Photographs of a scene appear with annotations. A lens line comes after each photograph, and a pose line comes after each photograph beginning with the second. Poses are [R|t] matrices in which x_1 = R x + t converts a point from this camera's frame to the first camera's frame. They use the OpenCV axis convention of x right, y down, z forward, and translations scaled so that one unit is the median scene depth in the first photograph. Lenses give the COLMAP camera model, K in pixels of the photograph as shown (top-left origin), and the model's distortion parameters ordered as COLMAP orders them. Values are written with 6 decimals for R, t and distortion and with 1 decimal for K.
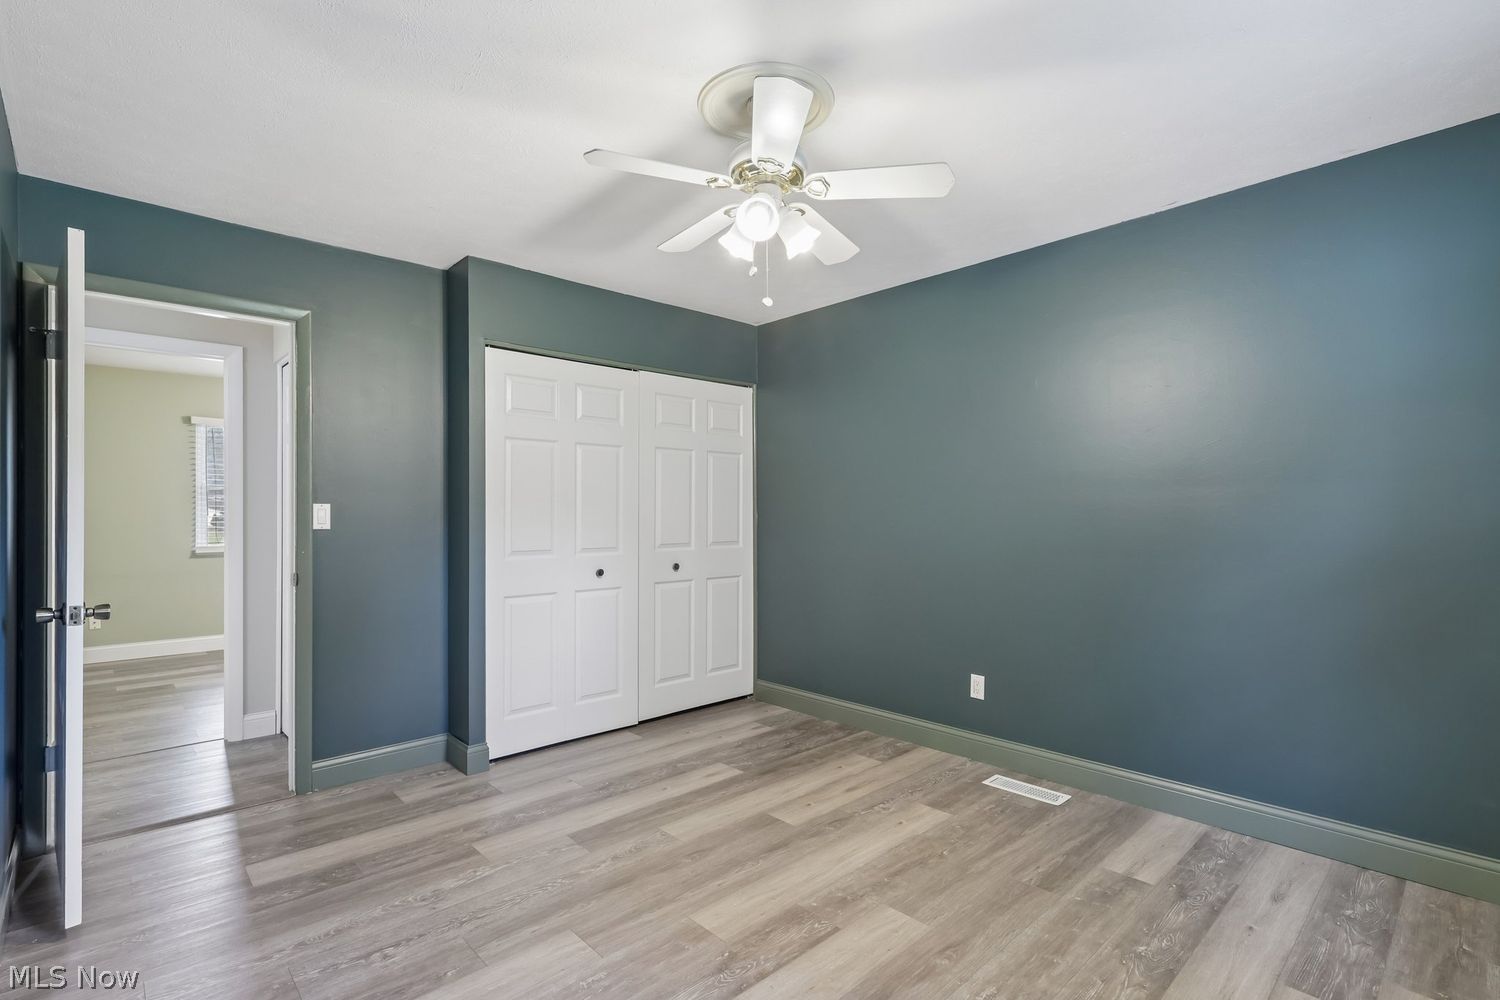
lens RADIAL K [[699.5, 0, 740.1], [0, 699.5, 508.6], [0, 0, 1]] dist [-0.009209, 0.002397]
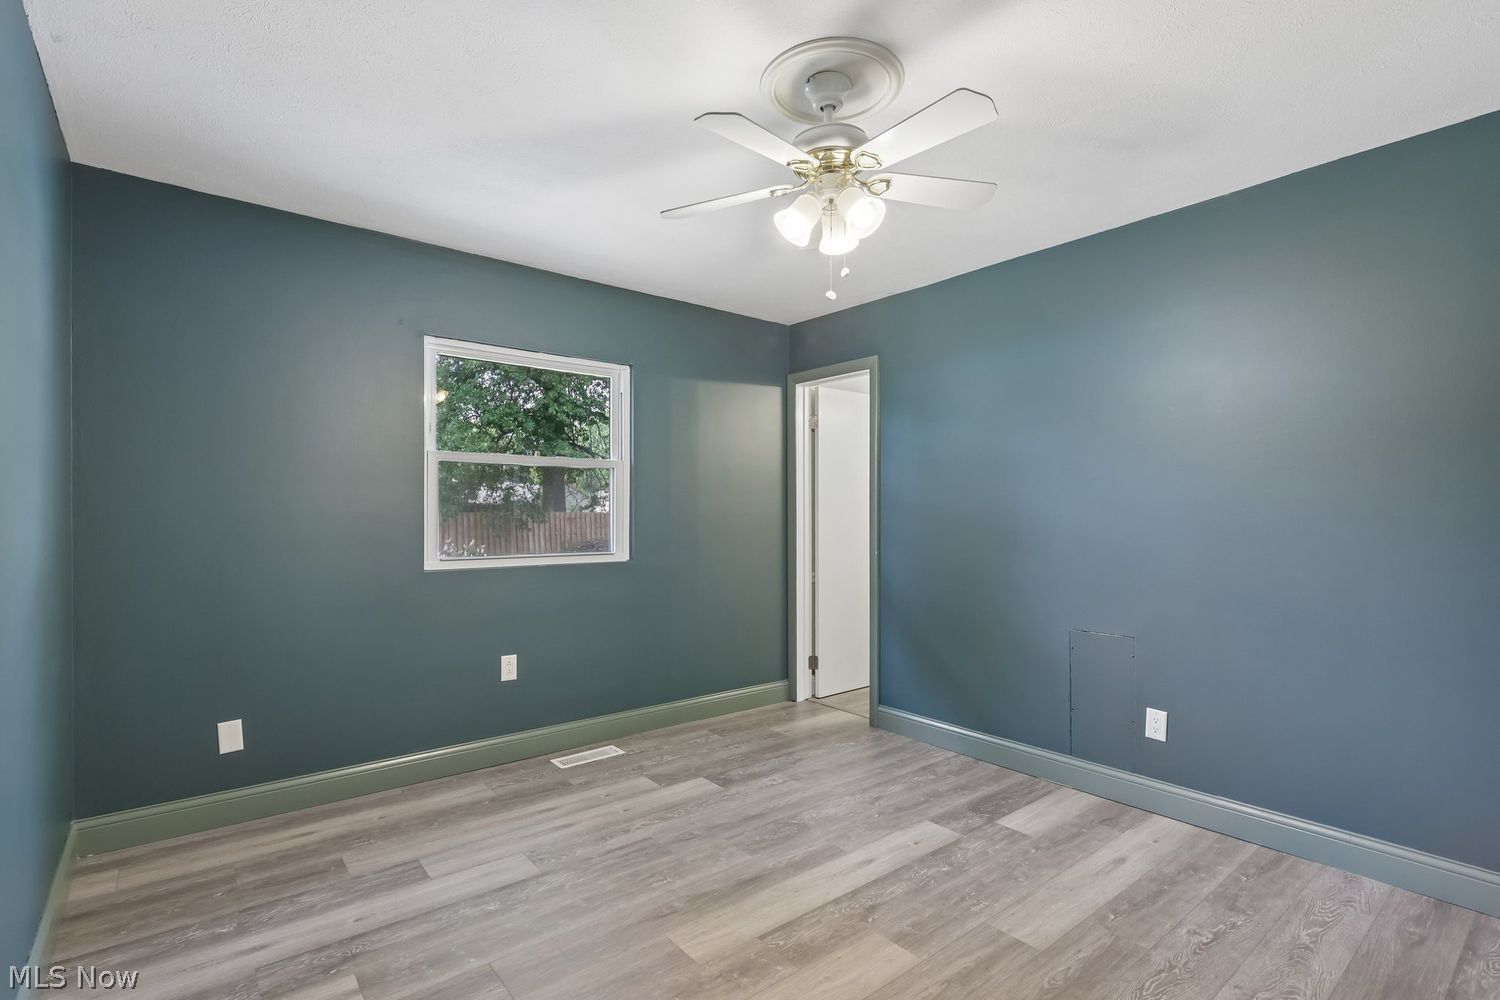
lens RADIAL K [[699.5, 0, 749.6], [0, 699.5, 515.6], [0, 0, 1]] dist [-0.009209, 0.002397]
pose [[-0.998084, 0.004116, 0.061734, 0.067814], [0.003852, 0.999983, -0.004383, 0.010315], [-0.061751, -0.004137, -0.998083, 1.450317]]
